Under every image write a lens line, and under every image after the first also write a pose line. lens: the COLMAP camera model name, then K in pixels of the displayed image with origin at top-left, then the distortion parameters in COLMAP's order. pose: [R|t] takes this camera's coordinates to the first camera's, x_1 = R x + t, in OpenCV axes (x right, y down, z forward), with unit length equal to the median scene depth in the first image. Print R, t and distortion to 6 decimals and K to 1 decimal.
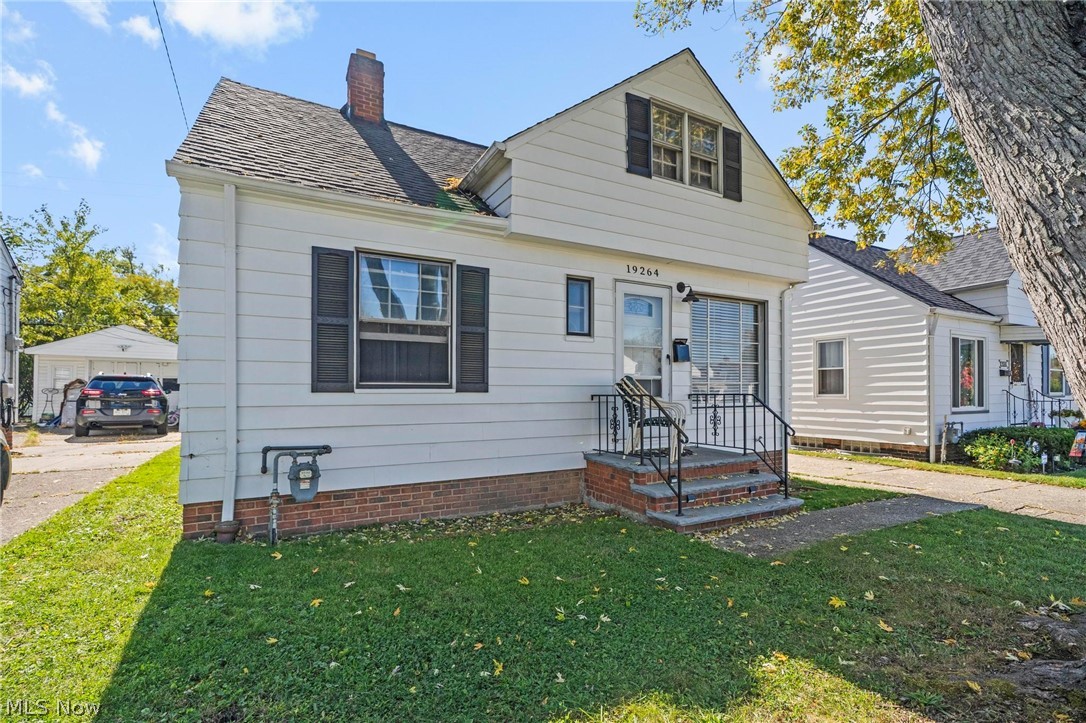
lens RADIAL K [[505.0, 0, 527.1], [0, 505.0, 389.7], [0, 0, 1]] dist [0.000963, -0.000162]
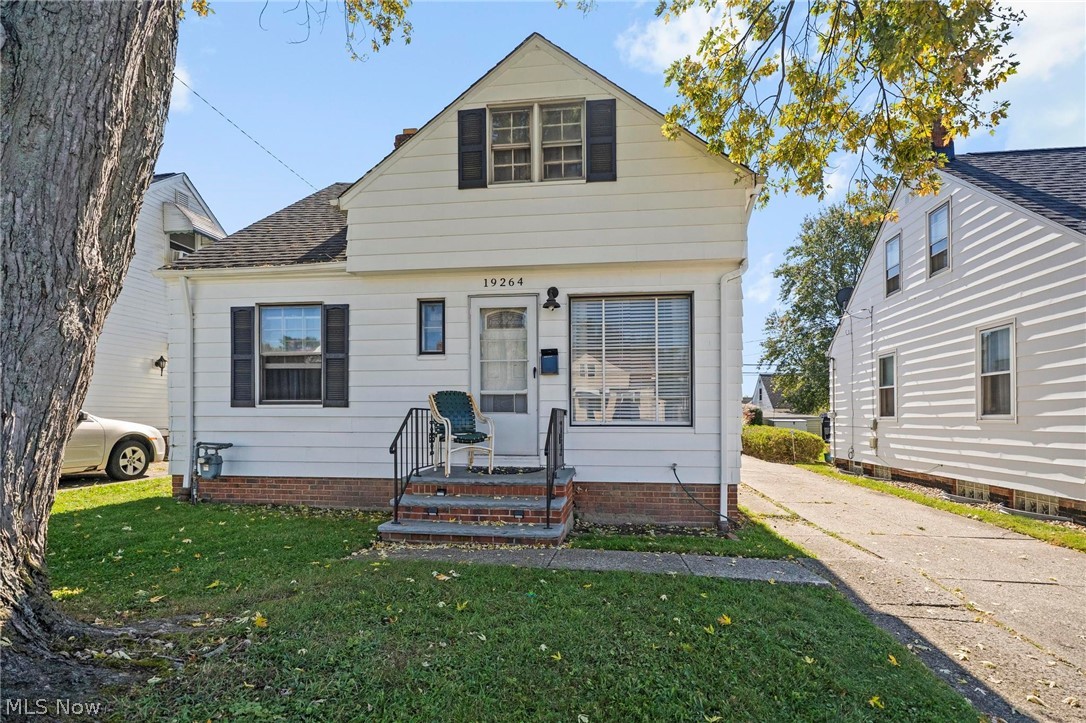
lens RADIAL K [[505.0, 0, 539.0], [0, 505.0, 416.4], [0, 0, 1]] dist [0.000963, -0.000162]
pose [[0.803074, 0.001859, -0.595876, 0.938106], [-0.003628, 0.999992, -0.001770, 0.025499], [0.595868, 0.003583, 0.803075, 0.287230]]
